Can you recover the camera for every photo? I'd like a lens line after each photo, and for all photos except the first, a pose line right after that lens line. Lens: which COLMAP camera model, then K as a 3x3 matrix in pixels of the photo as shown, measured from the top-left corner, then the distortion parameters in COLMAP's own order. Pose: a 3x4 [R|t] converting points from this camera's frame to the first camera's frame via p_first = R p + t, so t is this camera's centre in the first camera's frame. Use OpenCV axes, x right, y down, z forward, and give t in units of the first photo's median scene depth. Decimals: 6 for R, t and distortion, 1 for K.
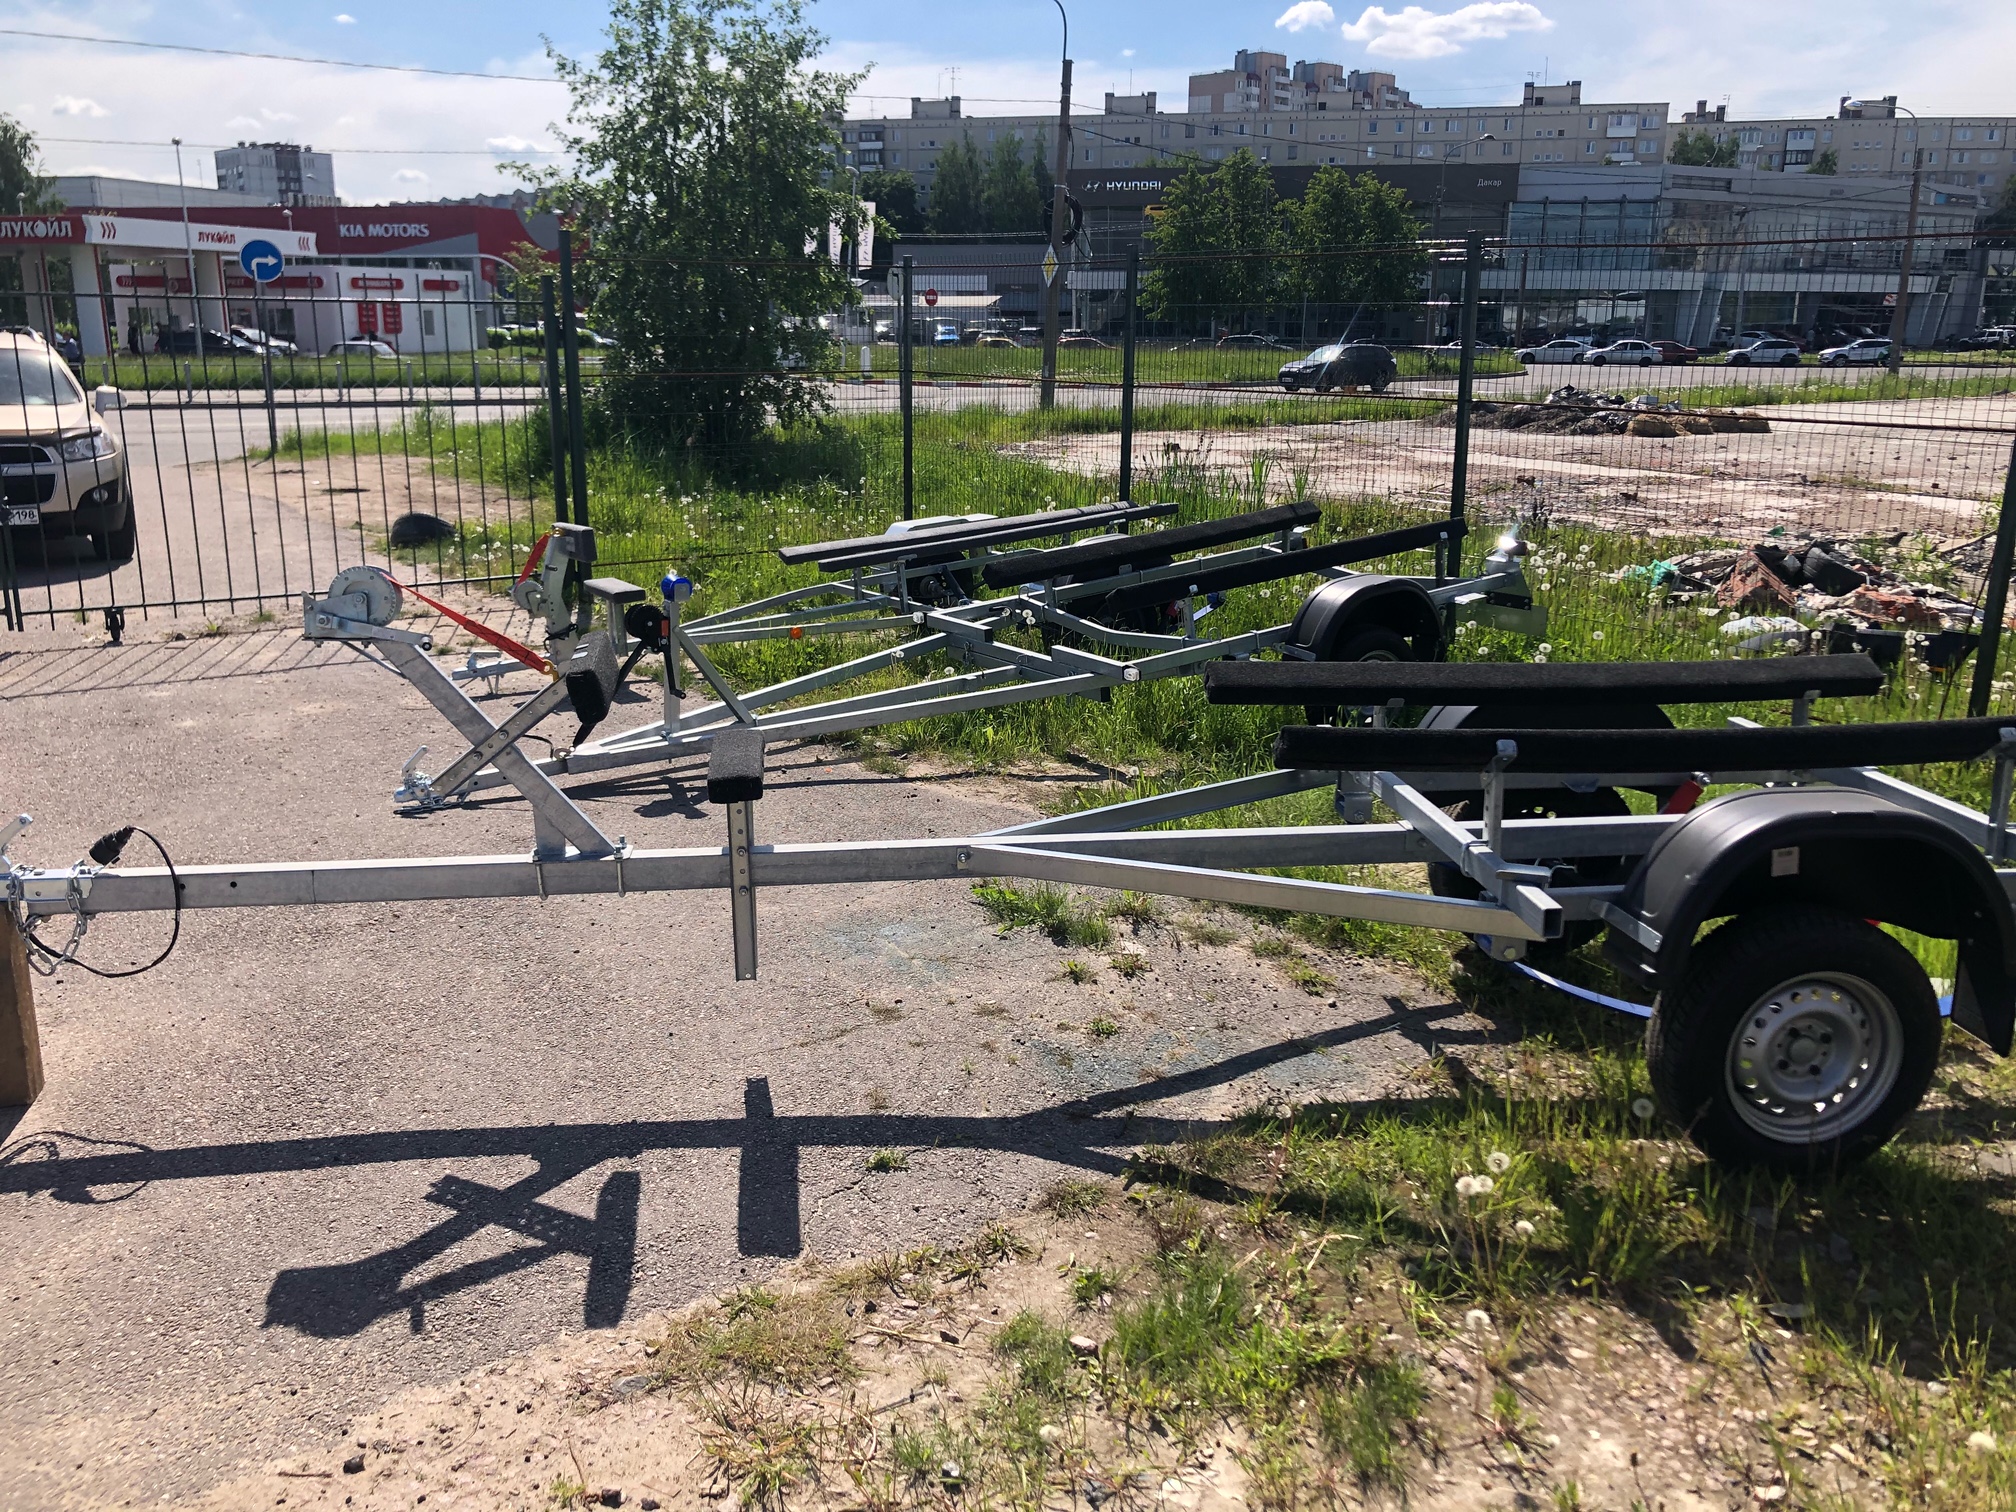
lens RADIAL K [[1649.4, 0, 1000.0], [0, 1649.4, 761.7], [0, 0, 1]] dist [0.025466, -0.048298]
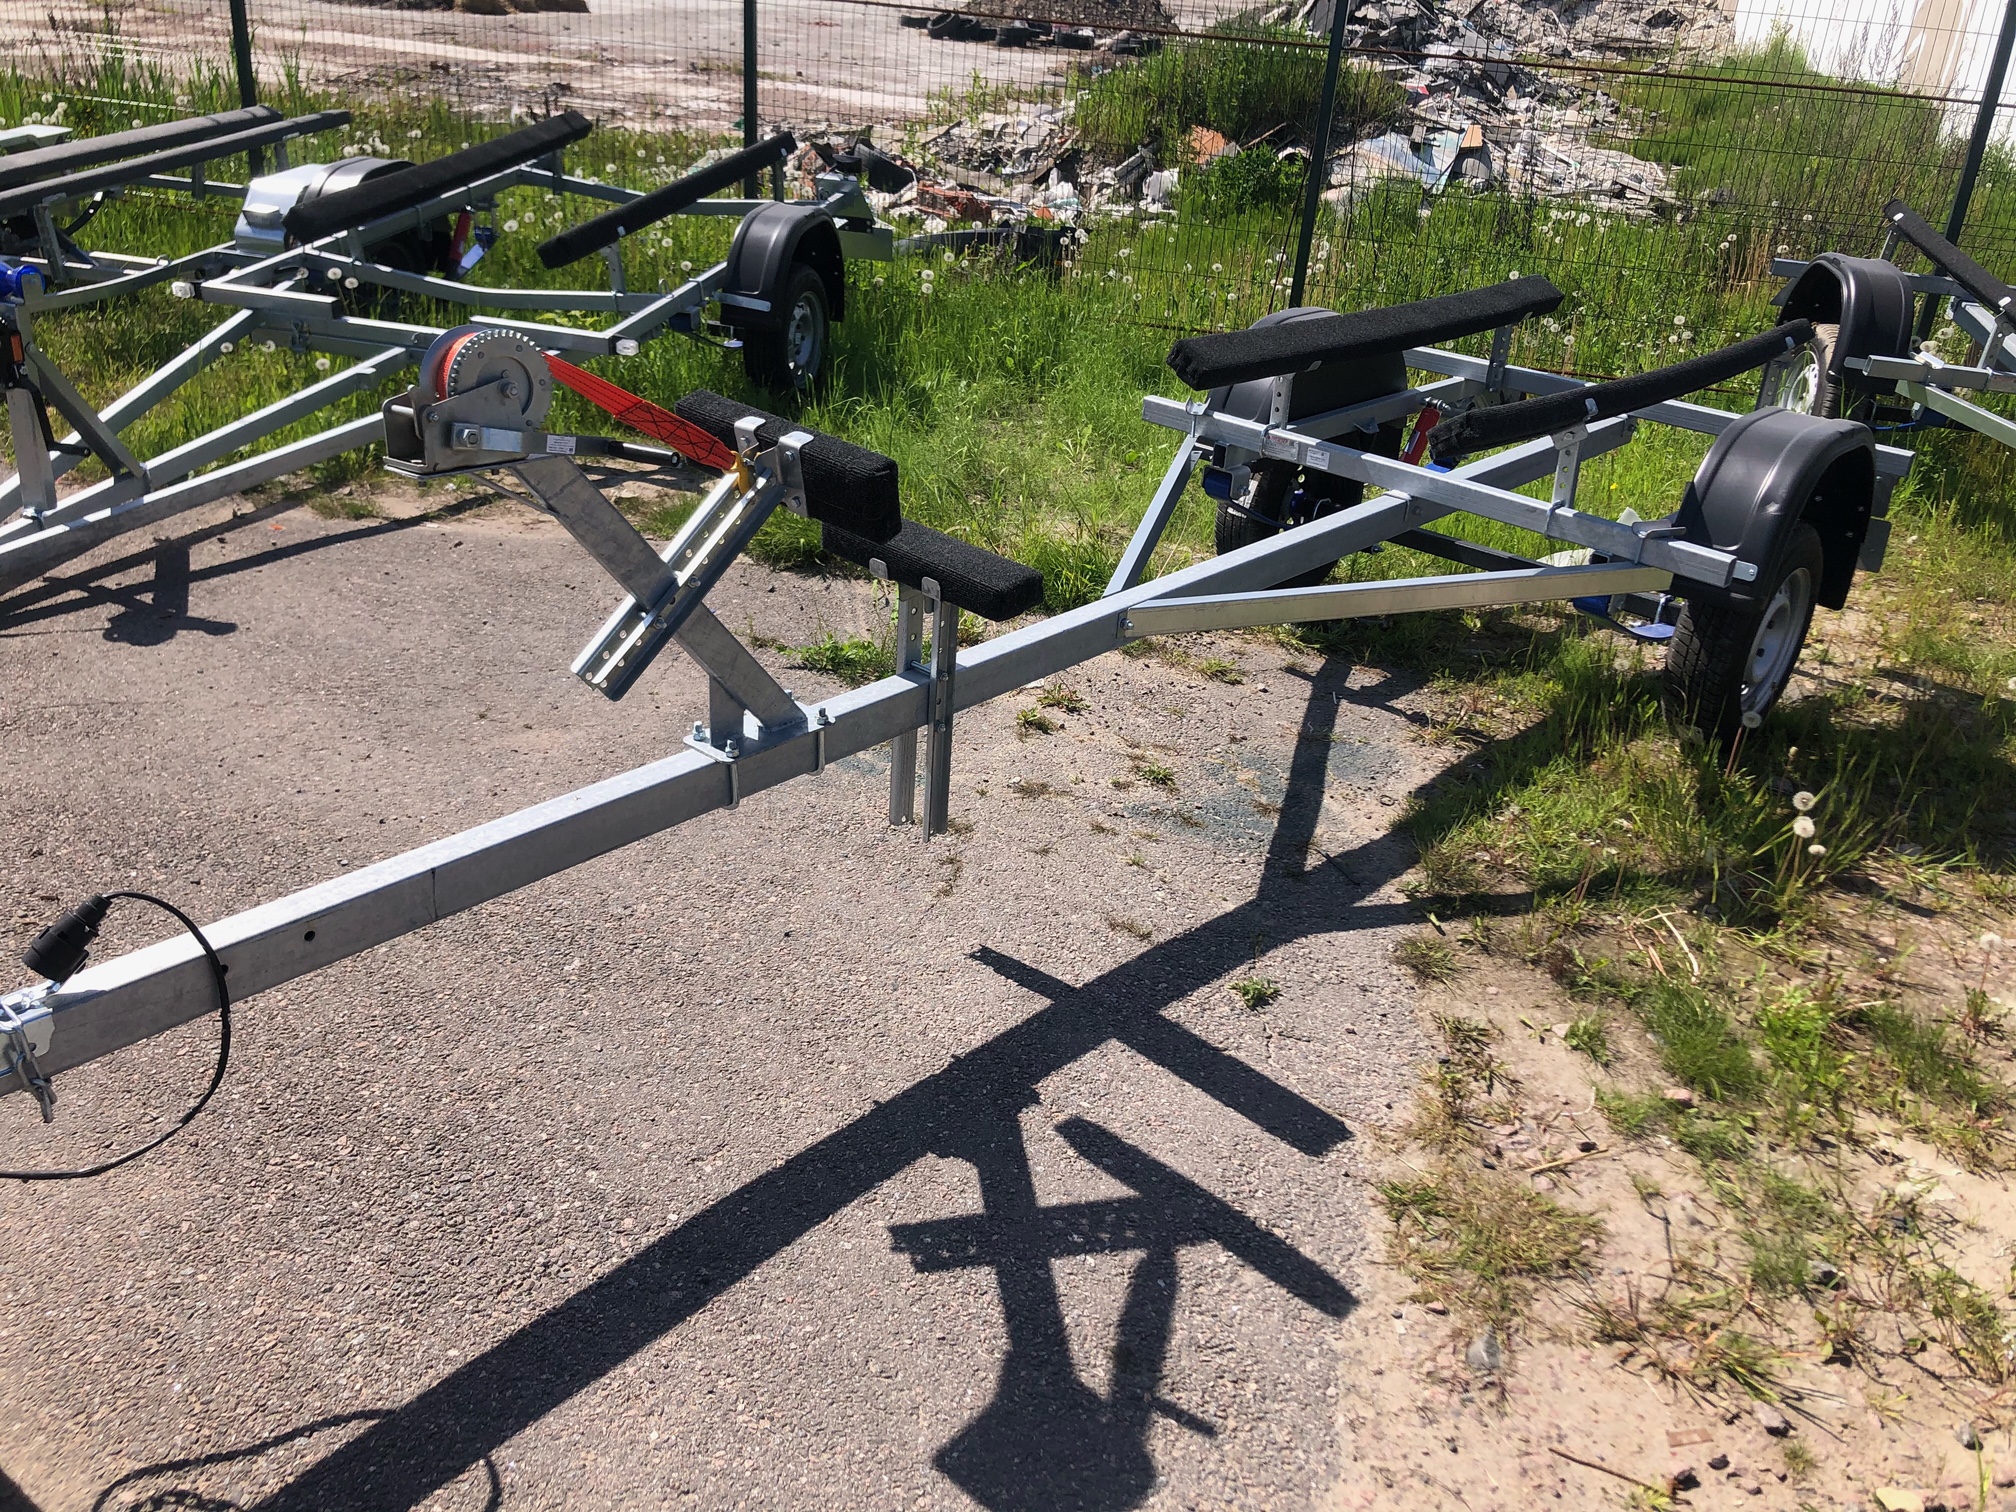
lens RADIAL K [[1649.4, 0, 1012.7], [0, 1649.4, 740.7], [0, 0, 1]] dist [0.025466, -0.048298]
pose [[0.746614, -0.247551, 0.617483, -0.614162], [0.103970, 0.960202, 0.259235, -0.108905], [-0.657082, -0.129349, 0.742638, 0.438308]]
